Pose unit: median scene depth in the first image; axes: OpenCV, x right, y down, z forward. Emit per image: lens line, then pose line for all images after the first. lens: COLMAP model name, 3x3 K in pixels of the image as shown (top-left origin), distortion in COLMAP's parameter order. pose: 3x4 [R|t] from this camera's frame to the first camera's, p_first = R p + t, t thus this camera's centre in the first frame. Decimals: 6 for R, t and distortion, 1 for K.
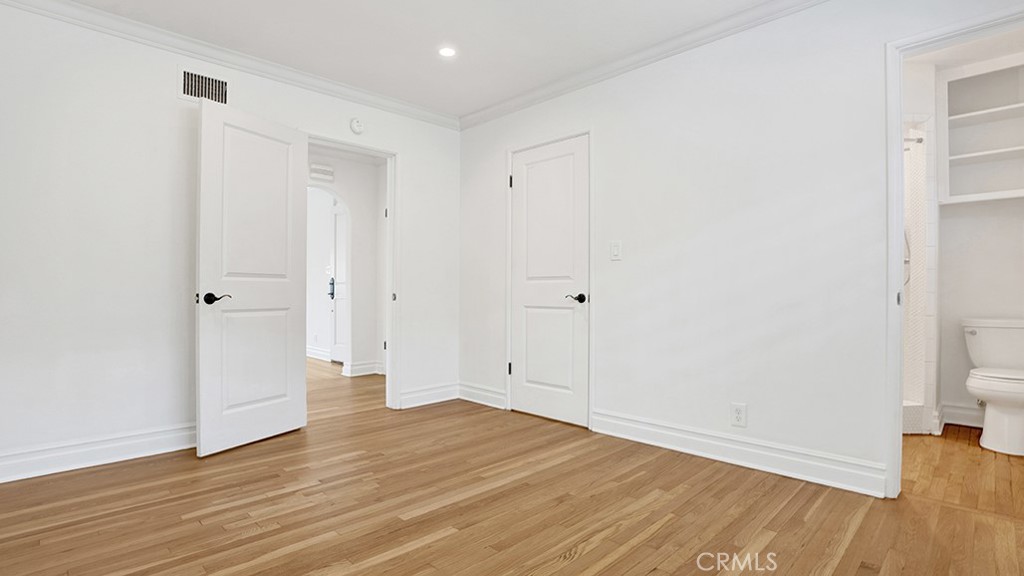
lens RADIAL K [[495.6, 0, 522.9], [0, 495.6, 289.7], [0, 0, 1]] dist [-0.034669, 0.010535]
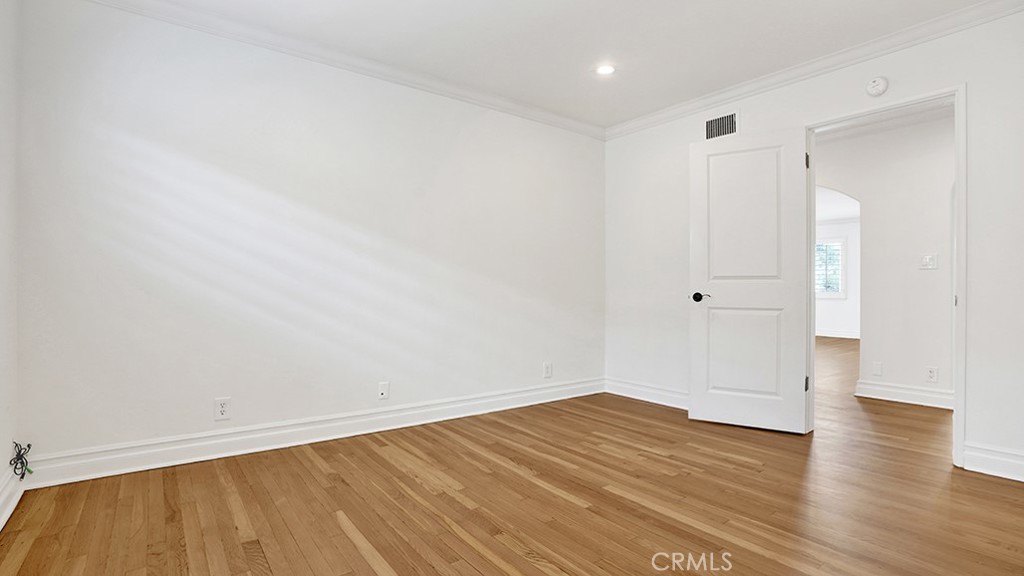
lens RADIAL K [[495.6, 0, 521.6], [0, 495.6, 288.9], [0, 0, 1]] dist [-0.034669, 0.010535]
pose [[-0.117905, -0.008215, -0.992991, 0.782779], [-0.003800, 0.999962, -0.007821, 0.009075], [0.993018, 0.002851, -0.117932, 0.791430]]
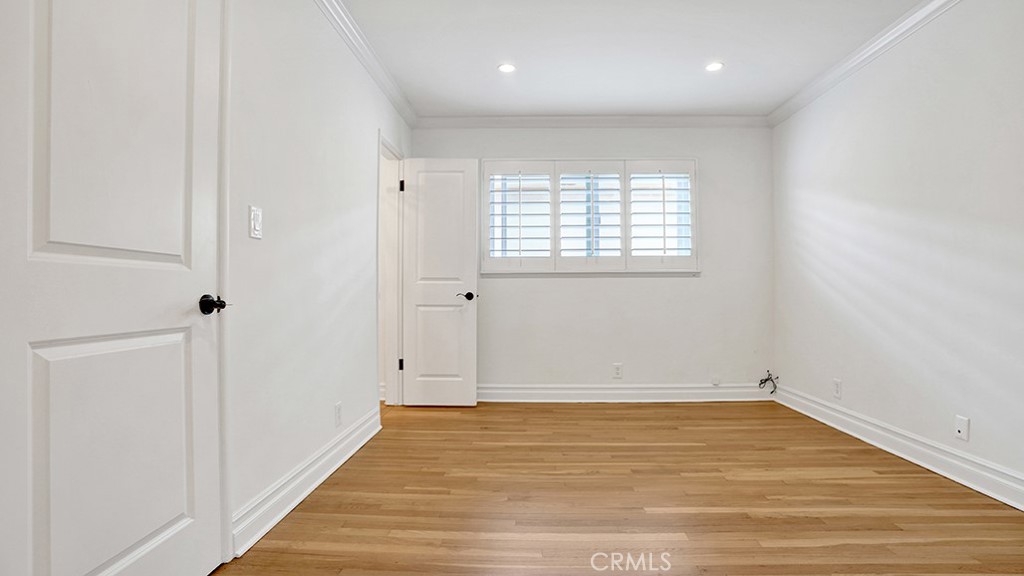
lens RADIAL K [[518.1, 0, 511.7], [0, 518.1, 290.0], [0, 0, 1]] dist [-0.006298, -0.000396]
pose [[-0.680480, -0.003027, 0.732760, -0.618308], [-0.004887, 0.999988, -0.000407, 0.005654], [-0.732750, -0.003858, -0.680487, 1.602190]]
